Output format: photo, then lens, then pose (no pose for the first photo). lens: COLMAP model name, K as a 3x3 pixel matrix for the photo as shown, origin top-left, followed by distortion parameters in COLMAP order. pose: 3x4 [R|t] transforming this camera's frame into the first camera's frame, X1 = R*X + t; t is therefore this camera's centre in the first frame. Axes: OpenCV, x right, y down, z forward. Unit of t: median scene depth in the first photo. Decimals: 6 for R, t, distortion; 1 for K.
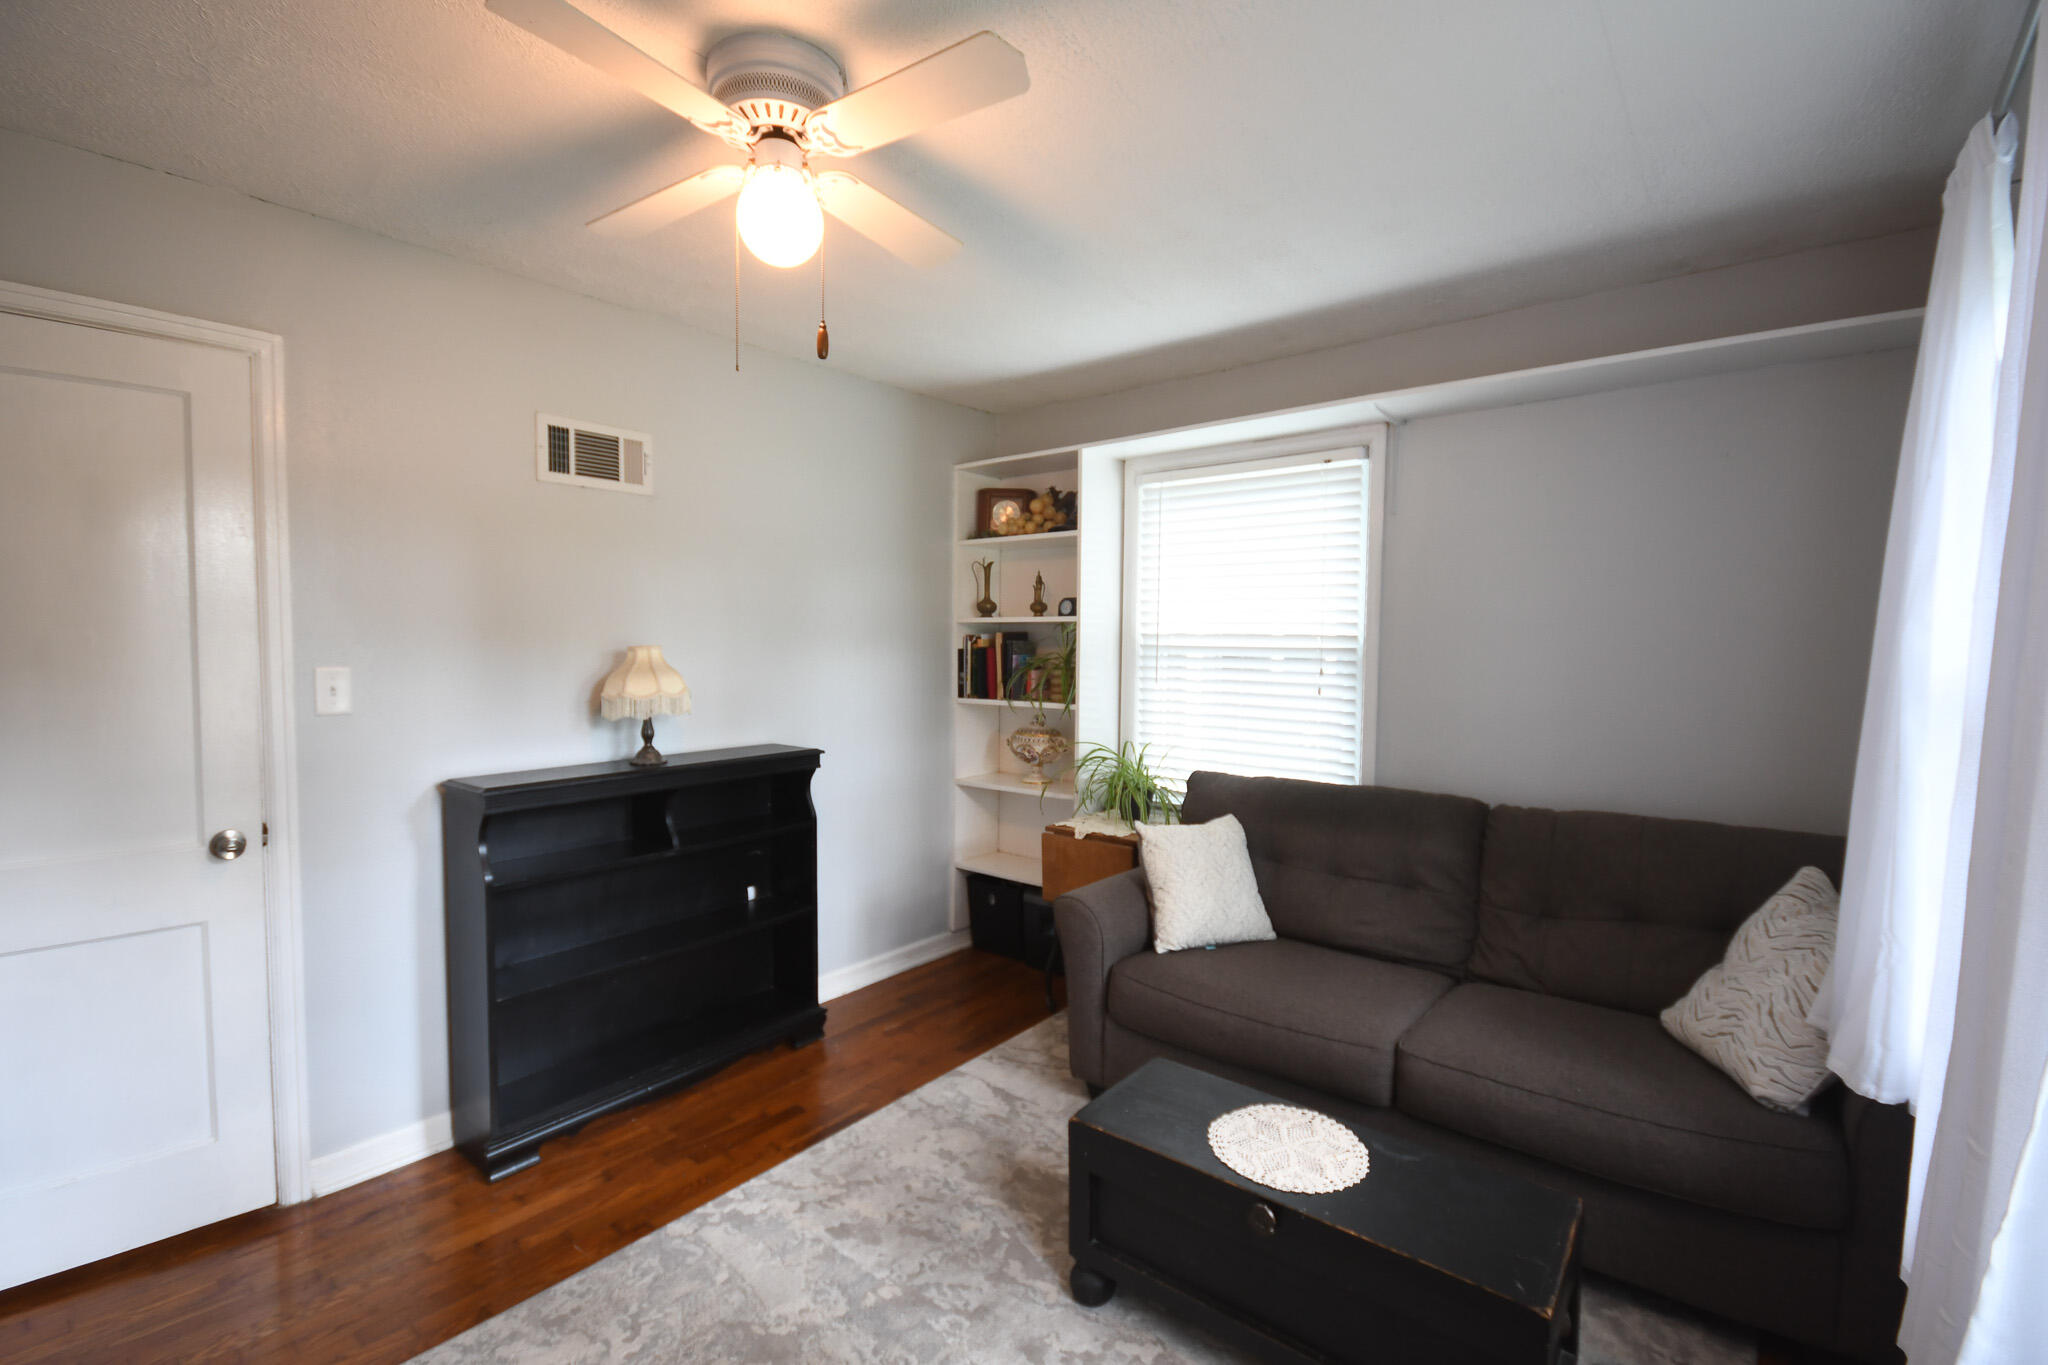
lens RADIAL K [[895.0, 0, 1010.1], [0, 895.0, 678.8], [0, 0, 1]] dist [0.001313, -0.009666]
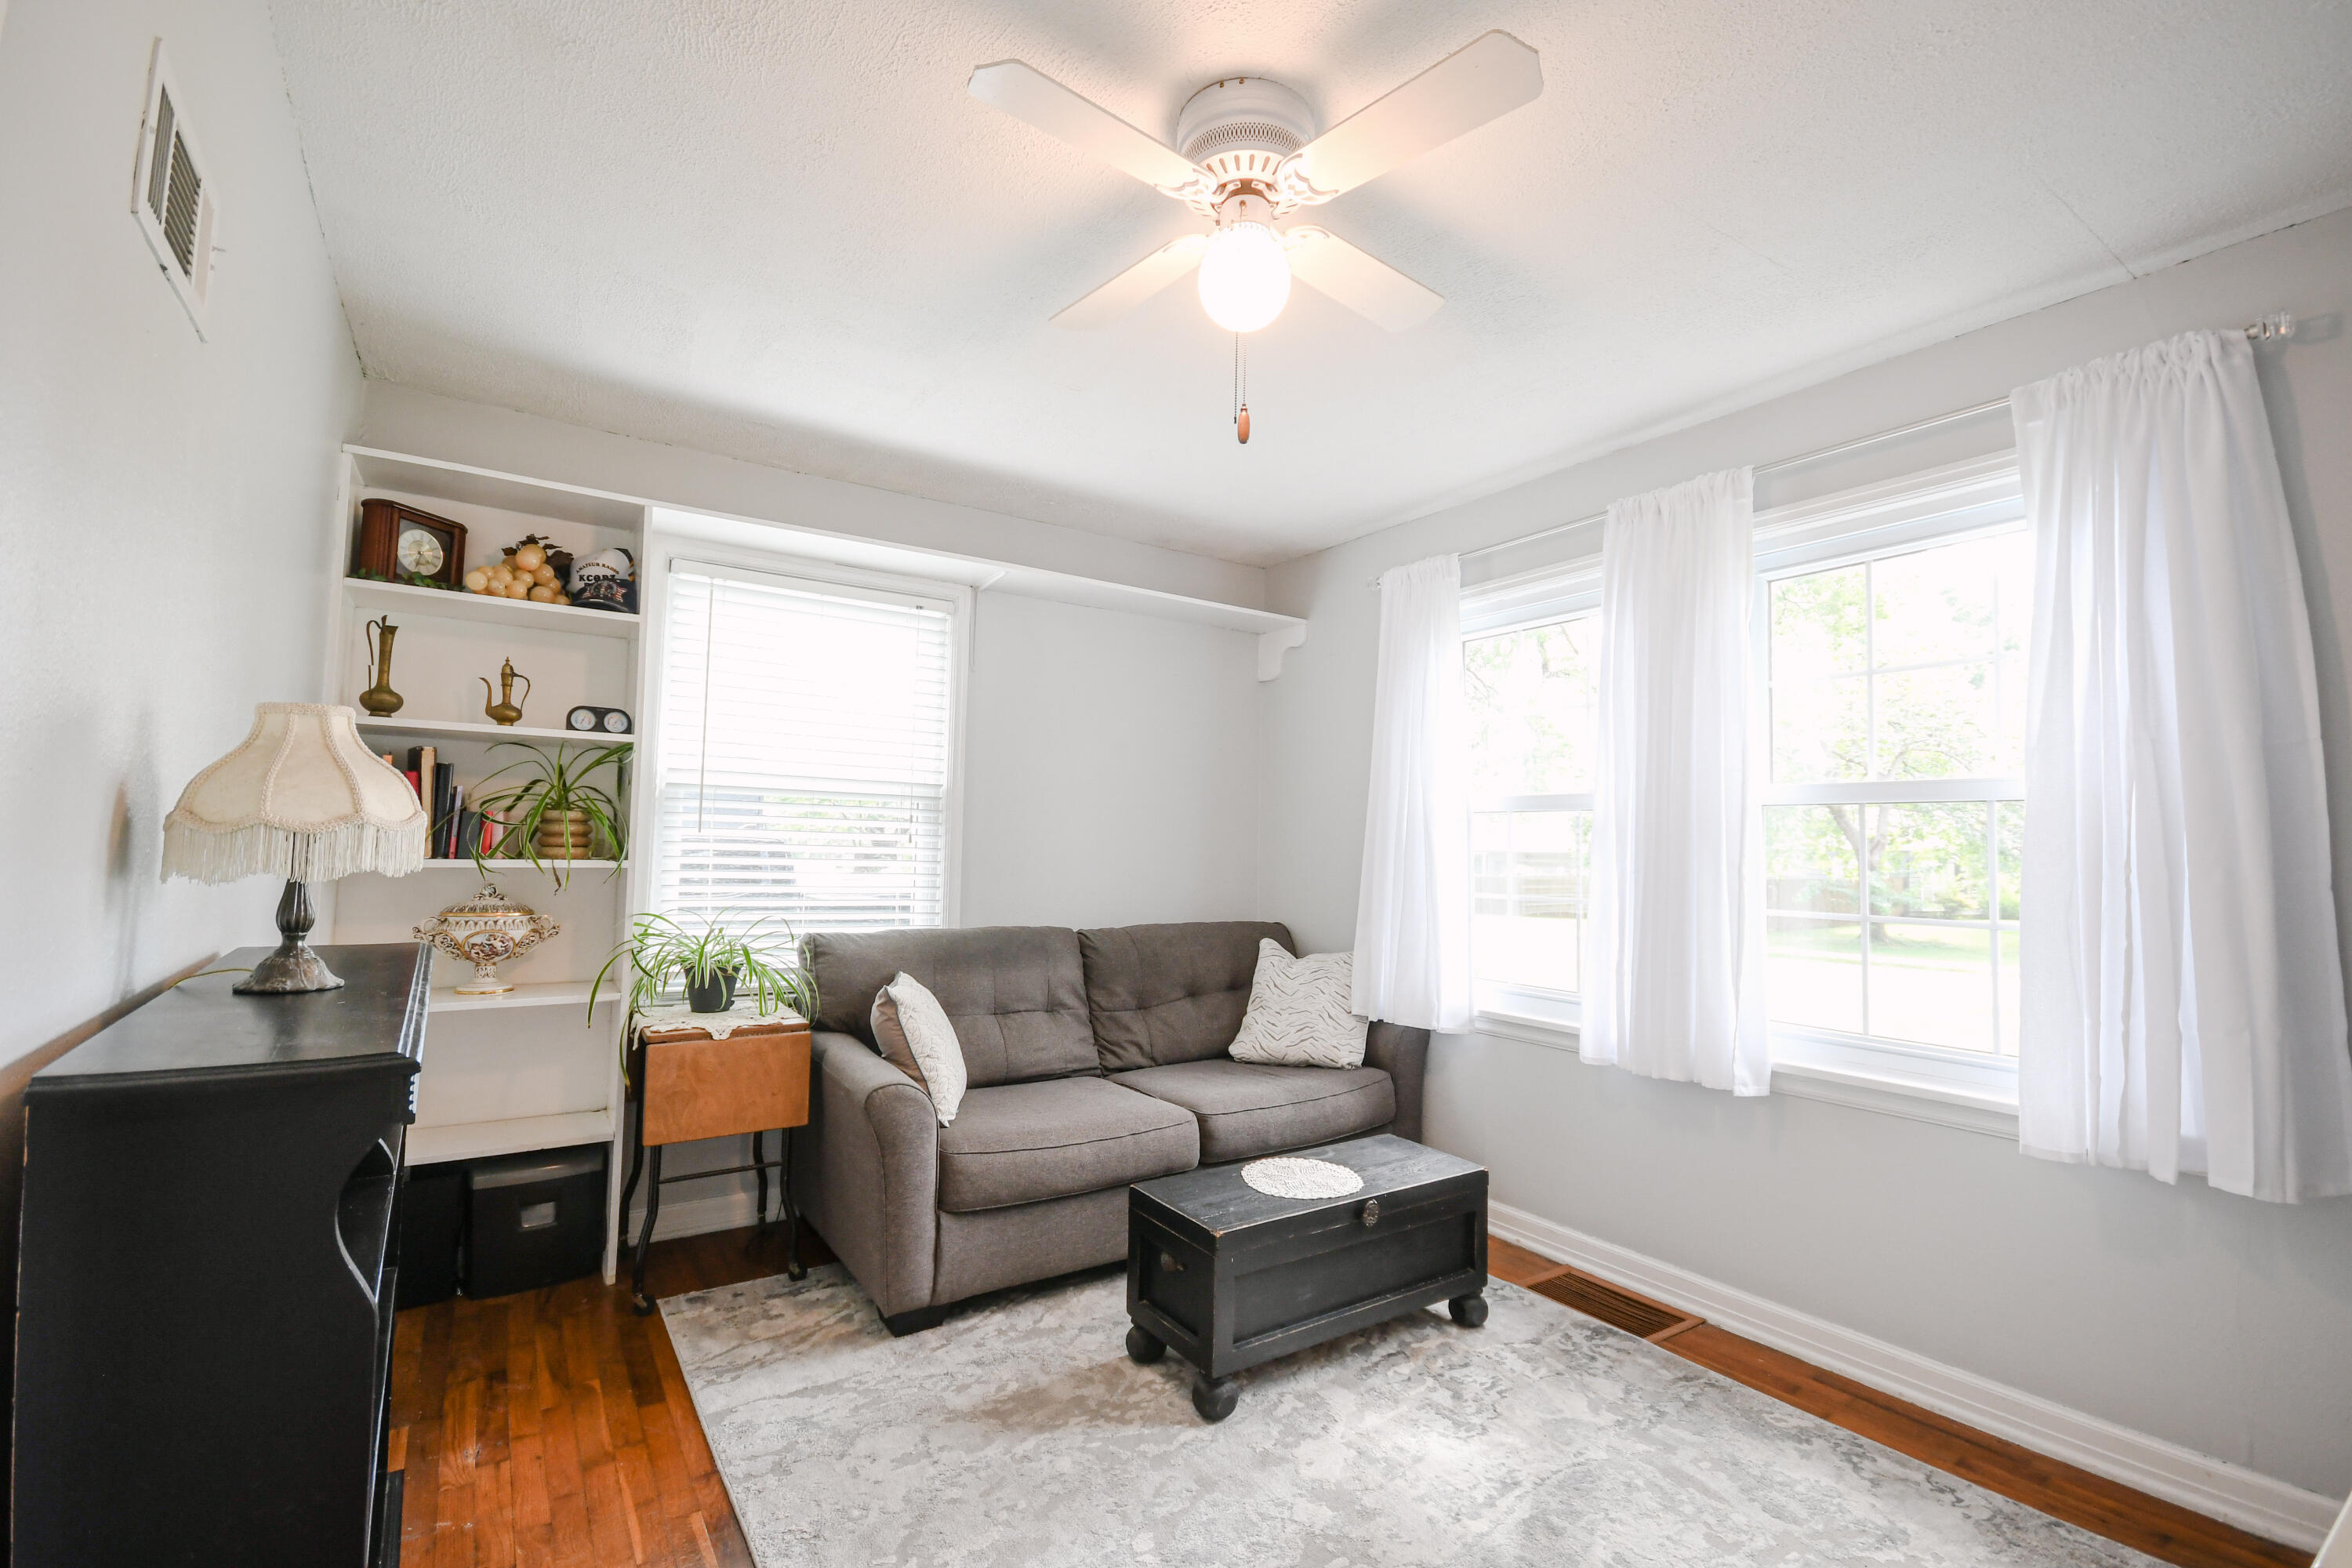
lens RADIAL K [[1027.9, 0, 1184.9], [0, 1027.9, 774.6], [0, 0, 1]] dist [0.001313, -0.009666]
pose [[0.276959, 0.062655, 0.958837, -0.662033], [0.011471, 0.997585, -0.068500, 0.024709], [-0.960813, 0.029971, 0.275572, 0.415180]]
